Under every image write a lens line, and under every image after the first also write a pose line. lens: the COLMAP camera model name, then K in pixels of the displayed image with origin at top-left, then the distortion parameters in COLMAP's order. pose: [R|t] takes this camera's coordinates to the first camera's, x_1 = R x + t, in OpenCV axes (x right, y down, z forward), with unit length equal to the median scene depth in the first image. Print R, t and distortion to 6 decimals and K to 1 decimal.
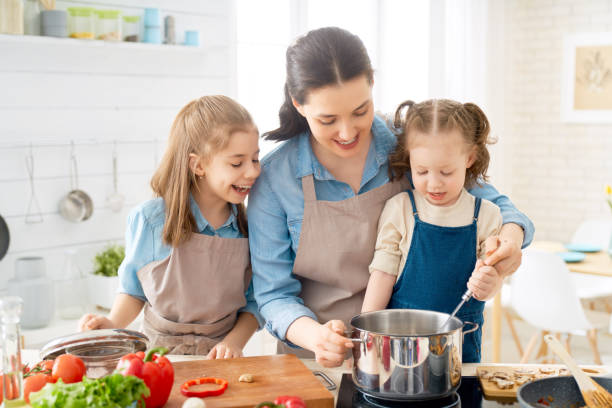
lens RADIAL K [[829.1, 0, 306.0], [0, 829.1, 204.0], [0, 0, 1]] dist [-0.027480, -0.008559]
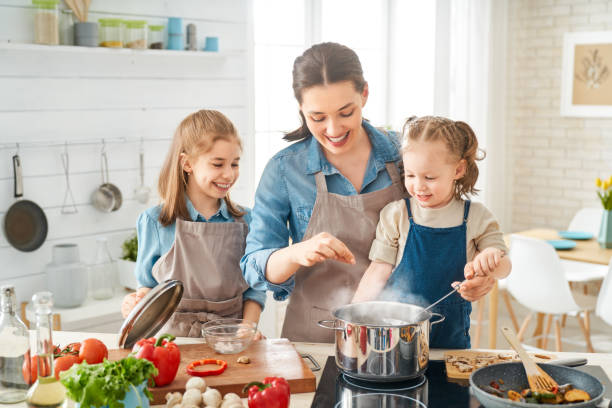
lens RADIAL K [[792.5, 0, 306.0], [0, 792.5, 204.0], [0, 0, 1]] dist [-0.011425, -0.045890]
pose [[0.999435, 0.006165, -0.033030, 0.051697], [-0.005265, 0.999614, 0.027270, -0.041218], [0.033185, -0.027080, 0.999082, -0.112864]]
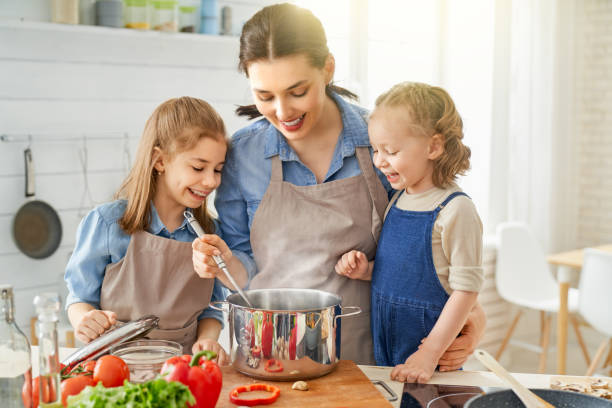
lens RADIAL K [[829.1, 0, 306.0], [0, 829.1, 204.0], [0, 0, 1]] dist [-0.027480, -0.008559]
pose [[0.997575, 0.013813, -0.068218, -0.005394], [-0.013751, 0.999904, 0.001386, 0.005962], [0.068231, -0.000444, 0.997669, 0.076520]]
